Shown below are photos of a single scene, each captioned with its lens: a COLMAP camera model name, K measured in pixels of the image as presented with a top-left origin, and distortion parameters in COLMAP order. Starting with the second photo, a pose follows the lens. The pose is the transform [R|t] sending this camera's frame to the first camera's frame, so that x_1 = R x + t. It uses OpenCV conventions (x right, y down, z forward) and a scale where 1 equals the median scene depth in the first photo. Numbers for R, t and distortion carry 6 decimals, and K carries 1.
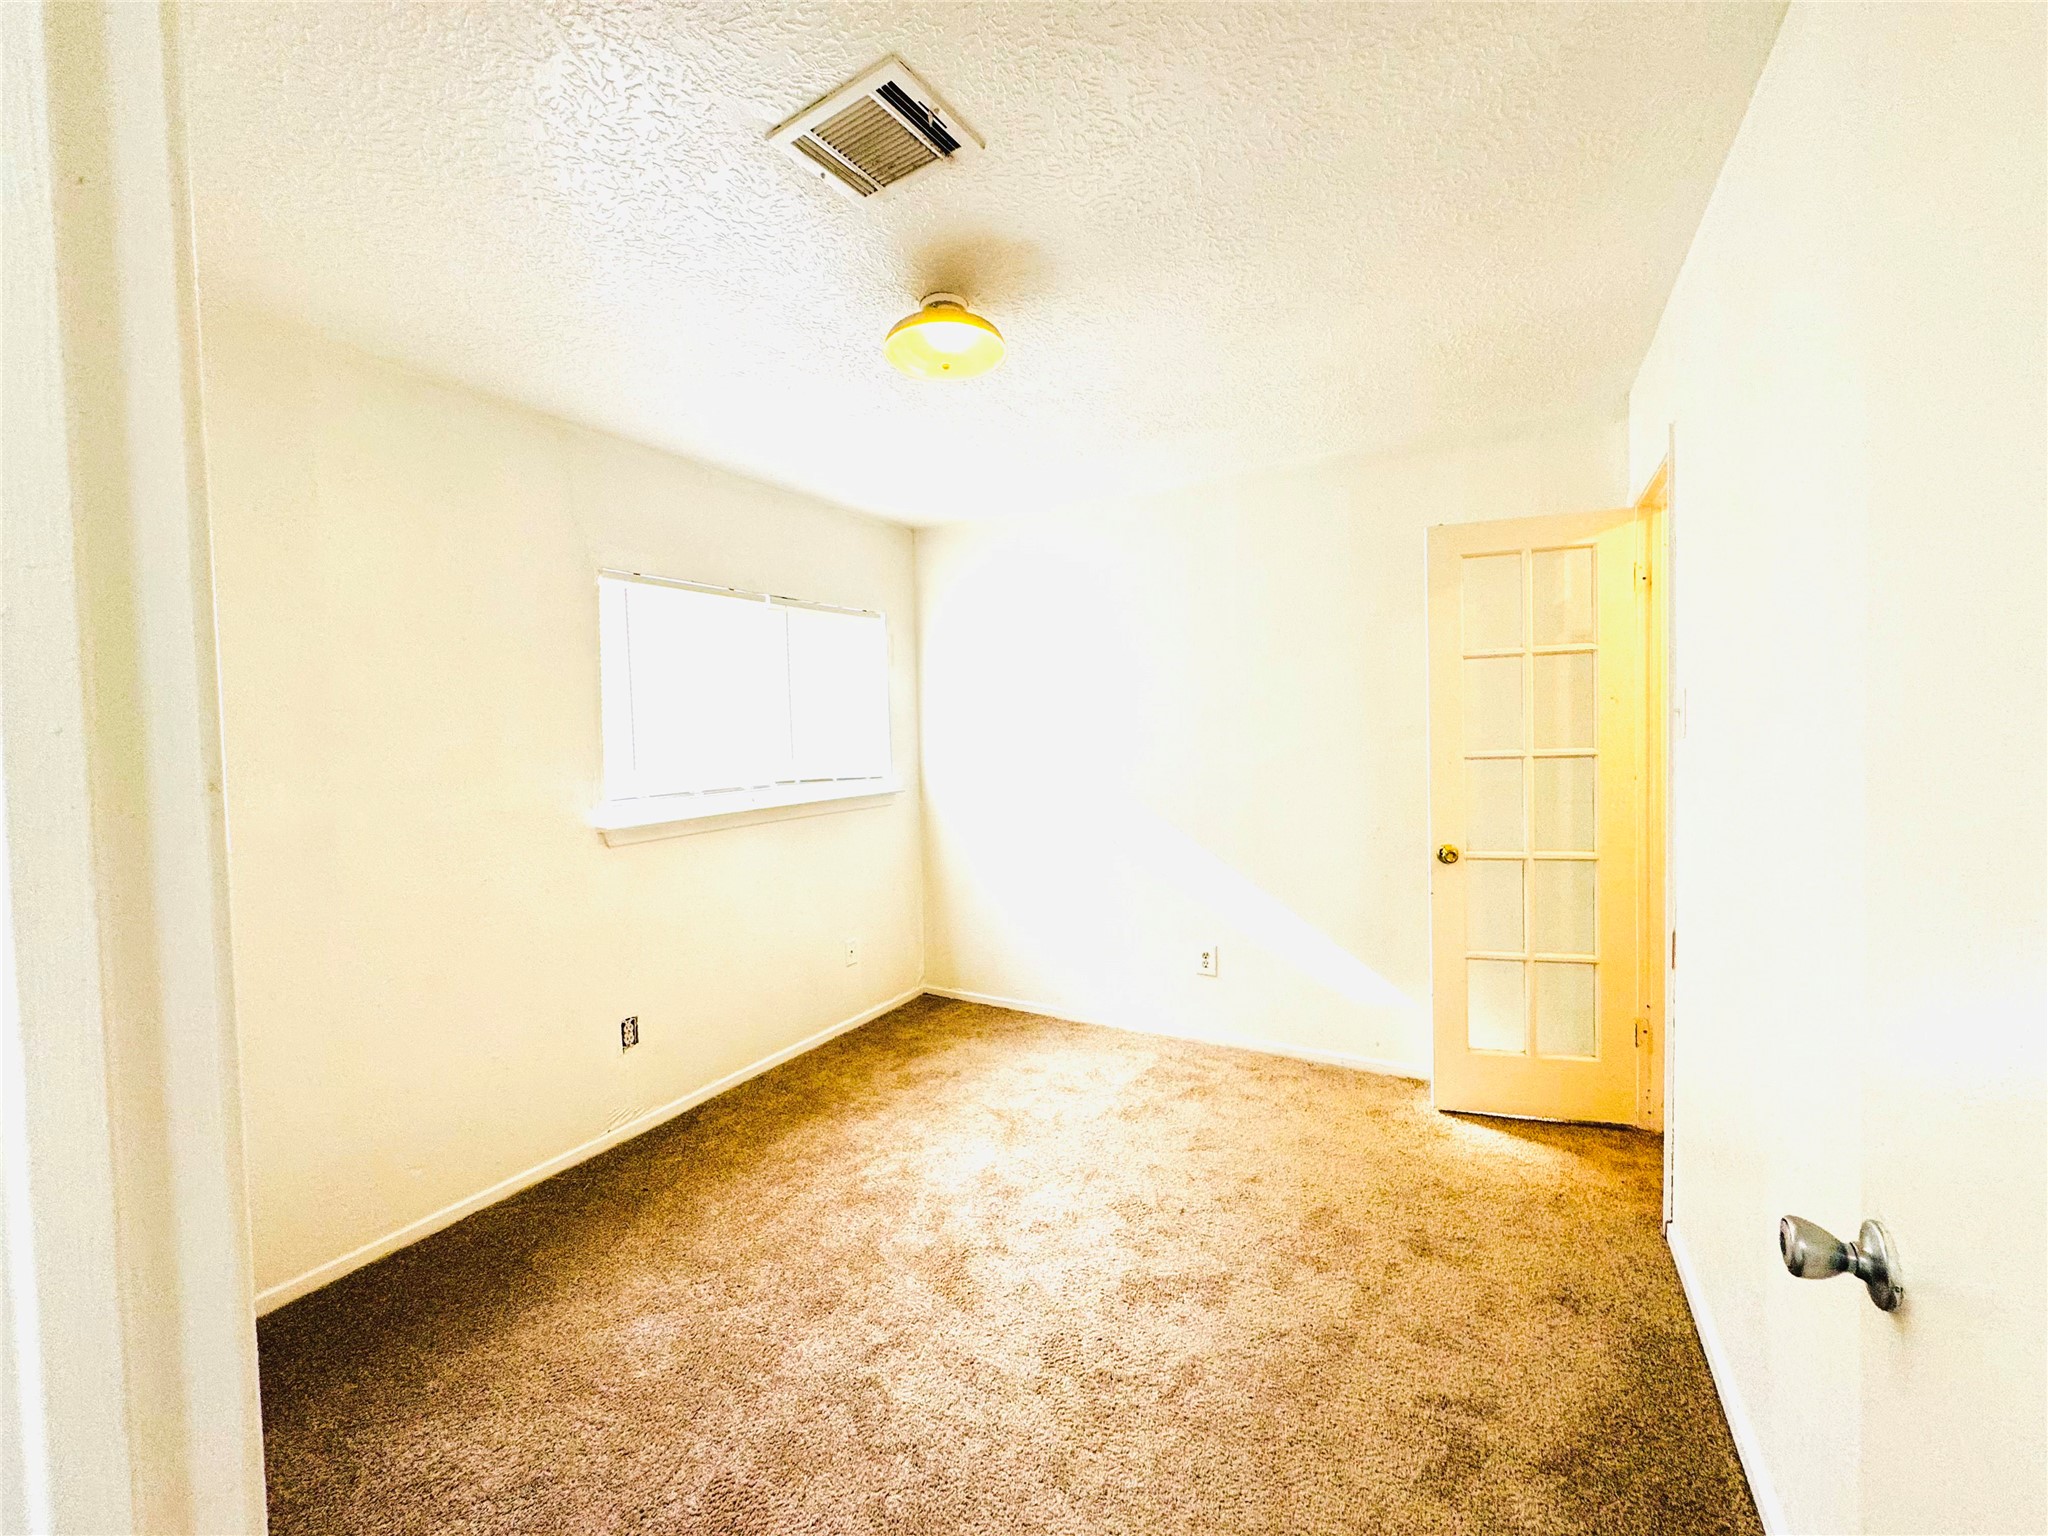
lens RADIAL K [[814.5, 0, 1022.4], [0, 814.5, 770.2], [0, 0, 1]] dist [-0.002695, 0.000353]
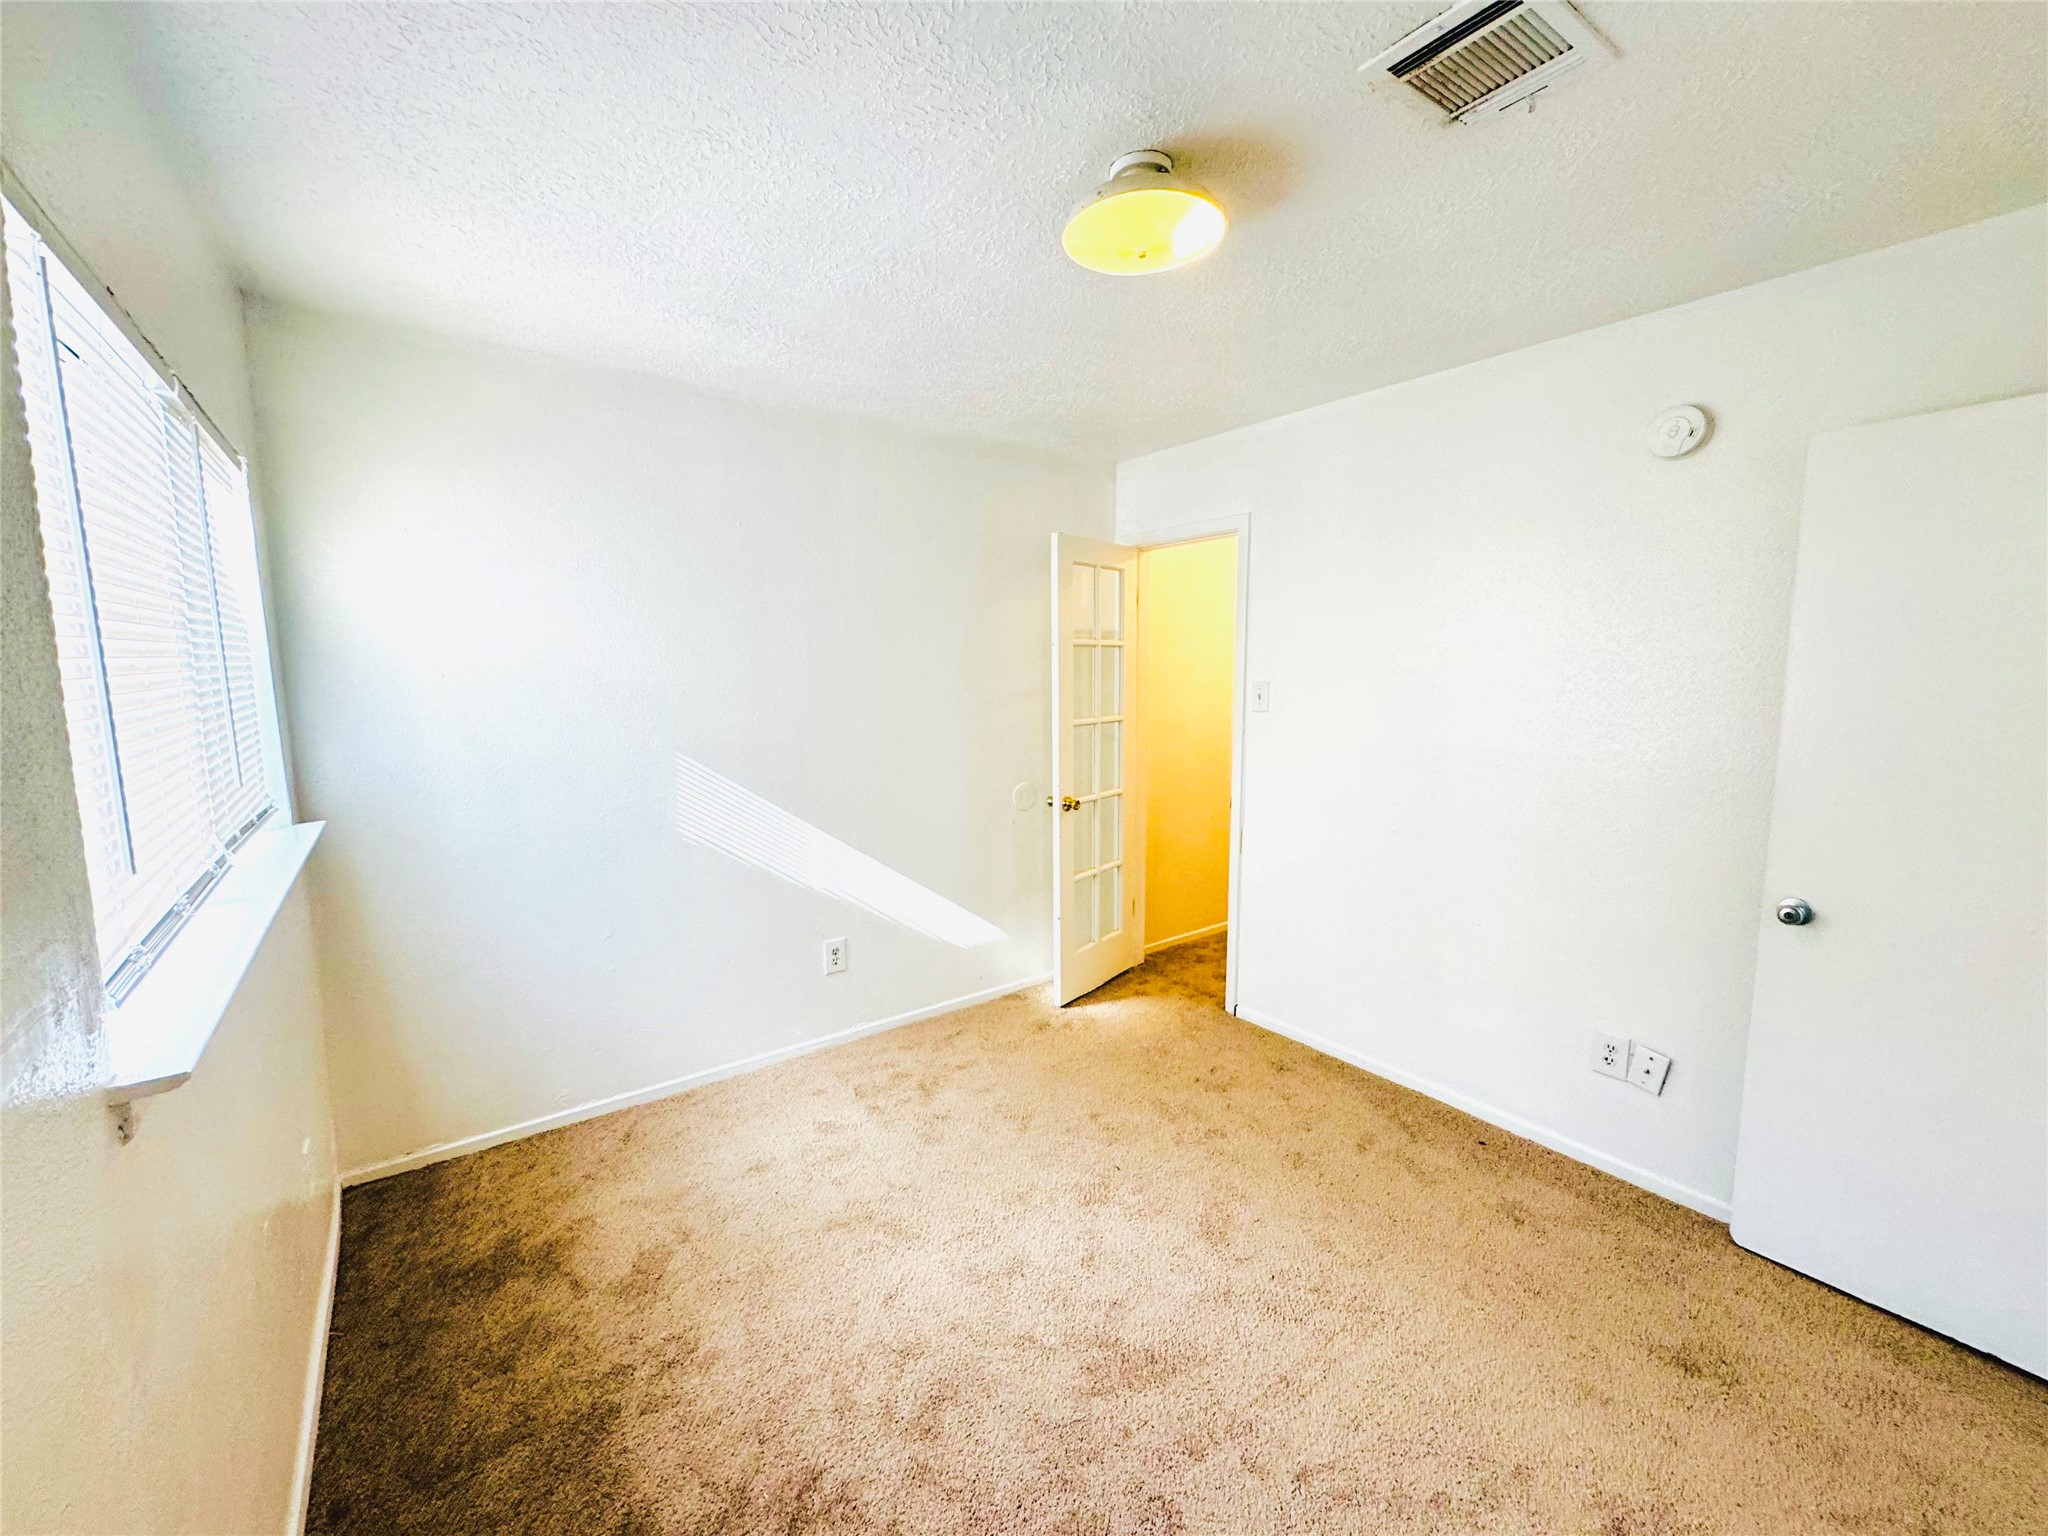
lens RADIAL K [[814.5, 0, 1024.0], [0, 814.5, 761.4], [0, 0, 1]] dist [-0.002695, 0.000353]
pose [[0.395017, -0.084416, 0.914787, -0.660017], [0.034063, 0.996430, 0.077241, -0.060646], [-0.918042, 0.000649, 0.396483, 0.586504]]
